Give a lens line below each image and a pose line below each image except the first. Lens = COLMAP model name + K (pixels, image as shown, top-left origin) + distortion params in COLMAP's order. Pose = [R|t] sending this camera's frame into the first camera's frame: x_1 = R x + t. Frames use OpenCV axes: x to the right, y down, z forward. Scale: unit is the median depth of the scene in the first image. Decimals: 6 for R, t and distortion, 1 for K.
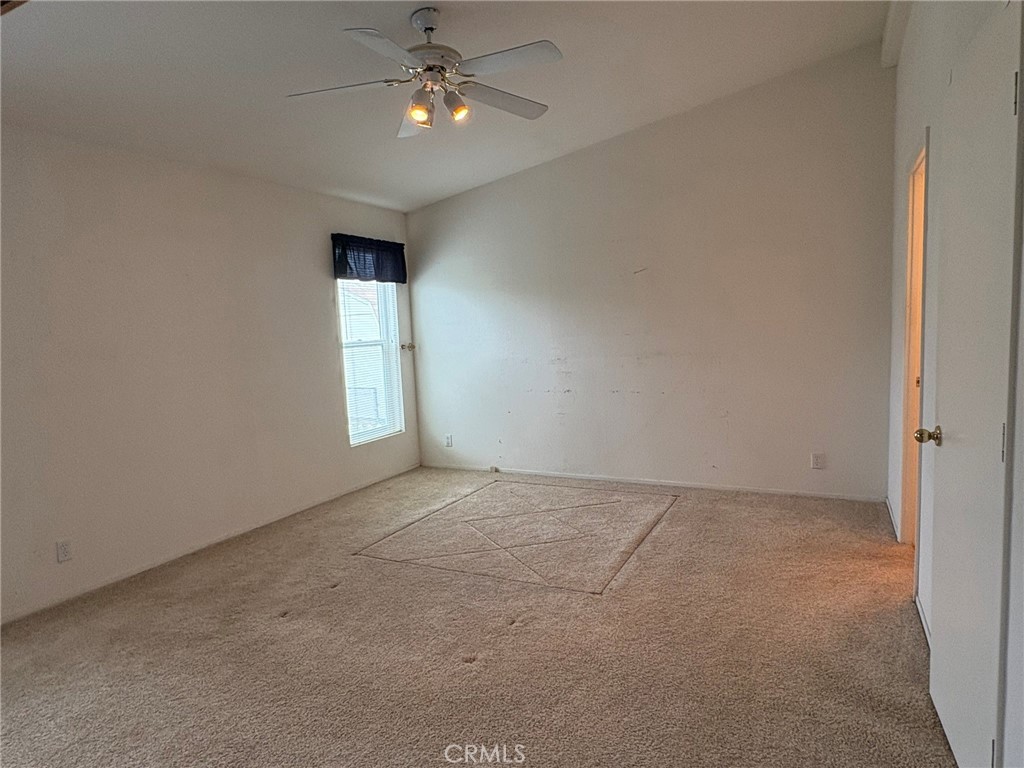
lens RADIAL K [[621.3, 0, 512.5], [0, 621.3, 387.0], [0, 0, 1]] dist [-0.004802, -0.000914]
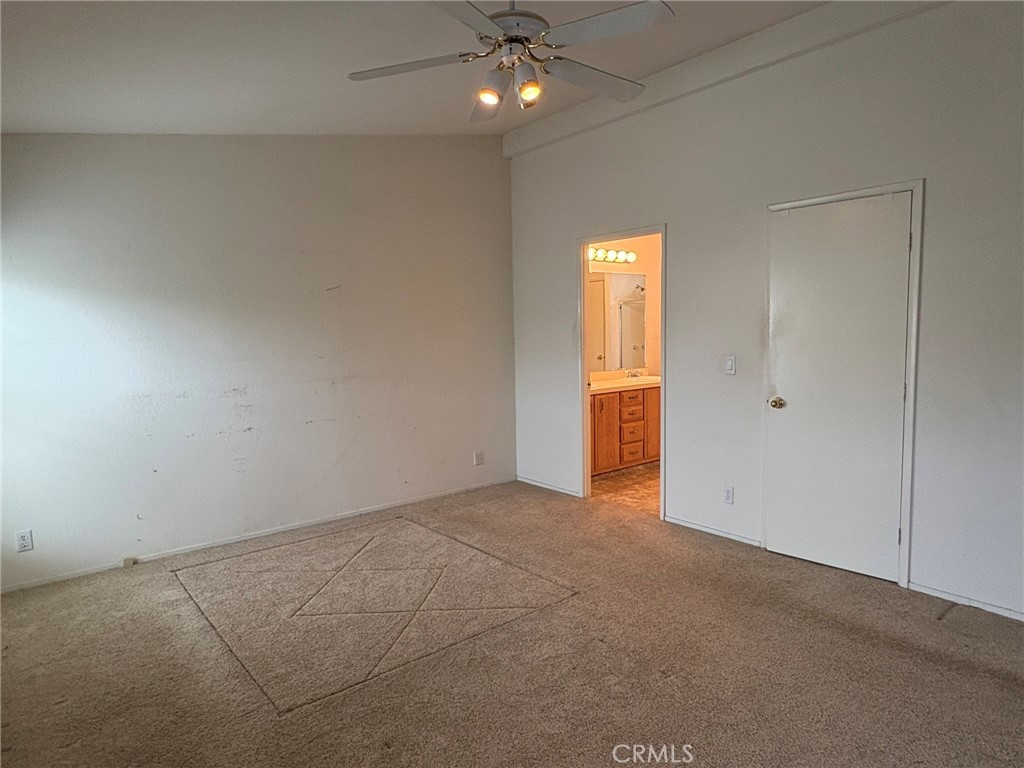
lens RADIAL K [[621.3, 0, 512.5], [0, 621.3, 387.0], [0, 0, 1]] dist [-0.004802, -0.000914]
pose [[0.392088, -0.051204, 0.918502, -0.526897], [0.091068, 0.995706, 0.016633, -0.030500], [-0.915409, 0.077125, 0.395067, 0.391696]]
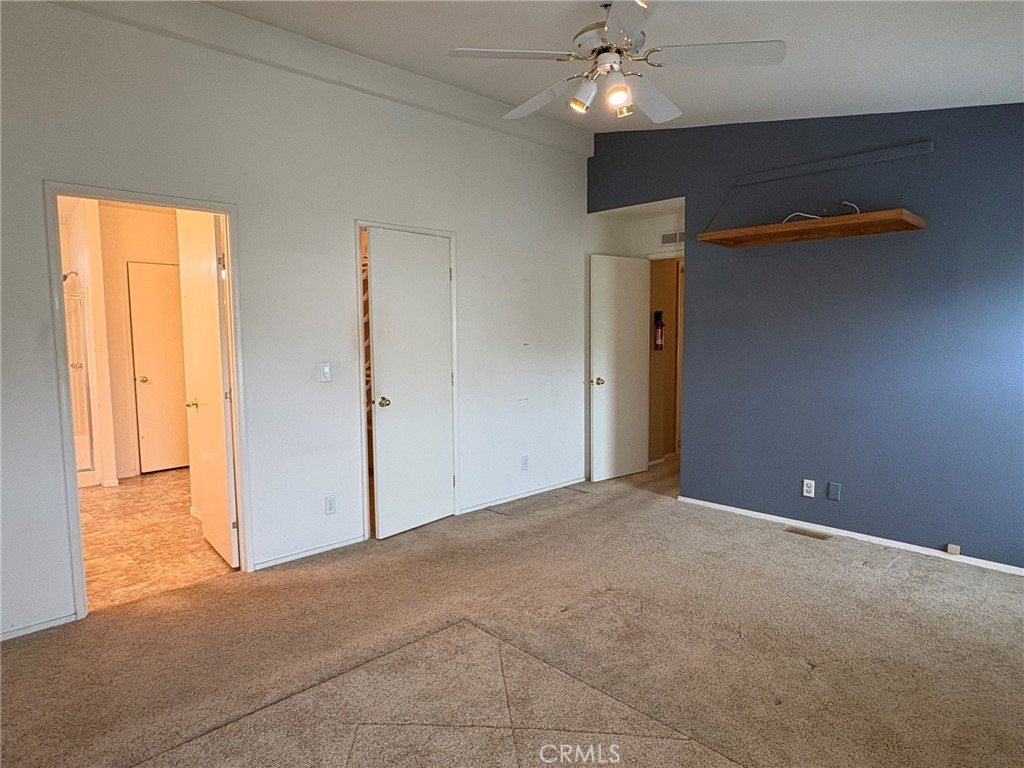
lens RADIAL K [[621.3, 0, 512.5], [0, 621.3, 387.0], [0, 0, 1]] dist [-0.004802, -0.000914]
pose [[-0.945236, 0.023463, 0.325543, -0.162603], [0.084958, 0.980717, 0.176000, -0.117591], [-0.315136, 0.194019, -0.929003, 1.090857]]
